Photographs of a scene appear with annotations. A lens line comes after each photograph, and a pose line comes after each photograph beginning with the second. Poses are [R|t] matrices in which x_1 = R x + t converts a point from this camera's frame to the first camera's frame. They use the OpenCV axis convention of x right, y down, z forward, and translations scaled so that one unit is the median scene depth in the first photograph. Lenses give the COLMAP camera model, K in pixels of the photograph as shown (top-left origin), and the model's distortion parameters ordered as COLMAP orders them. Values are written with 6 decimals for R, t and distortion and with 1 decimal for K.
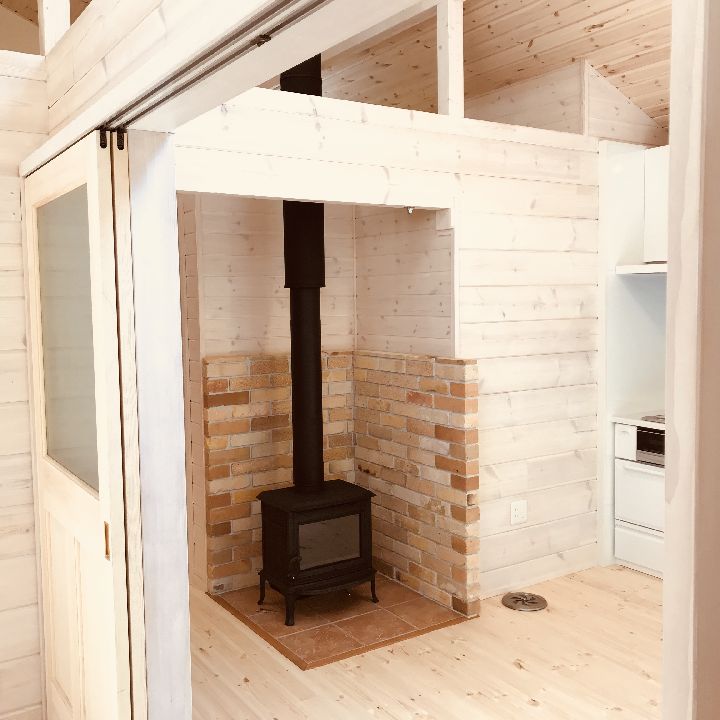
lens RADIAL K [[790.0, 0, 360.0], [0, 790.0, 360.0], [0, 0, 1]] dist [0.110040, -0.266663]
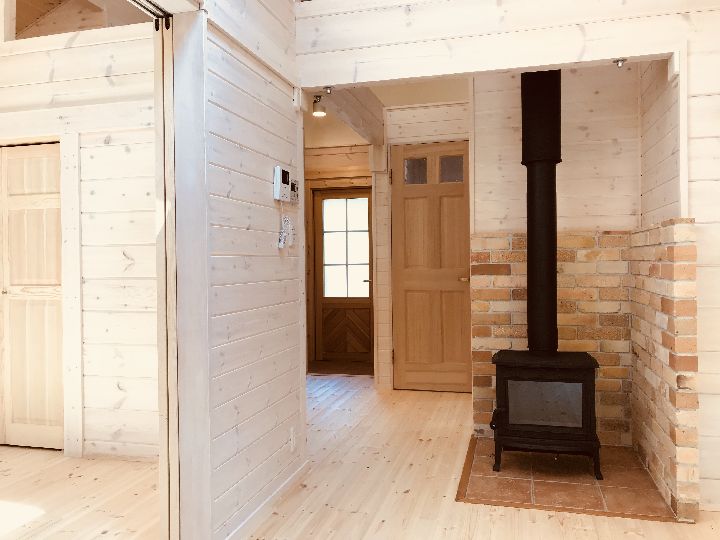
lens RADIAL K [[596.2, 0, 360.0], [0, 596.2, 270.0], [0, 0, 1]] dist [0.023139, -0.005230]
pose [[0.668604, 0.016994, -0.743424, 0.365363], [-0.056257, 0.998030, -0.027781, 0.087512], [0.741488, 0.060398, 0.668243, 0.283401]]
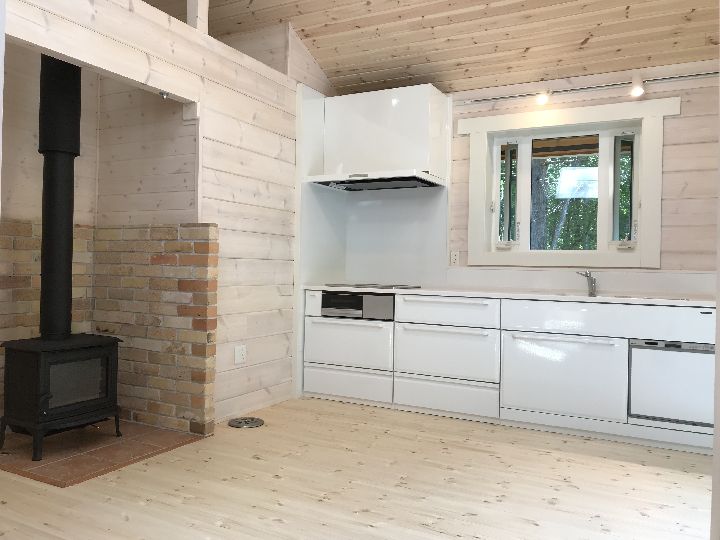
lens RADIAL K [[596.2, 0, 360.0], [0, 596.2, 270.0], [0, 0, 1]] dist [0.023139, -0.005230]
pose [[0.874109, 0.032838, 0.484619, -0.102152], [0.003686, 0.997235, -0.074221, 0.133092], [-0.485716, 0.066663, 0.871571, 0.073832]]
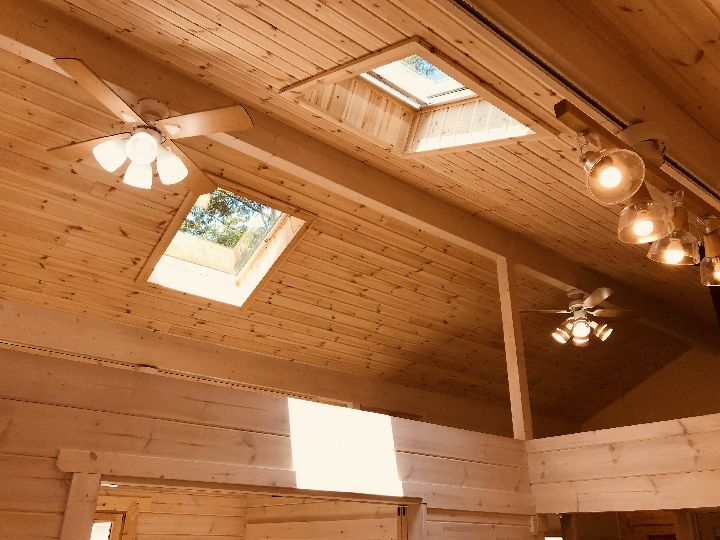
lens RADIAL K [[596.2, 0, 360.0], [0, 596.2, 270.0], [0, 0, 1]] dist [0.023139, -0.005230]
pose [[0.099384, -0.405526, -0.908665, 0.695622], [-0.089422, 0.905851, -0.414051, -0.092807], [0.991023, 0.122405, 0.053764, 0.360165]]
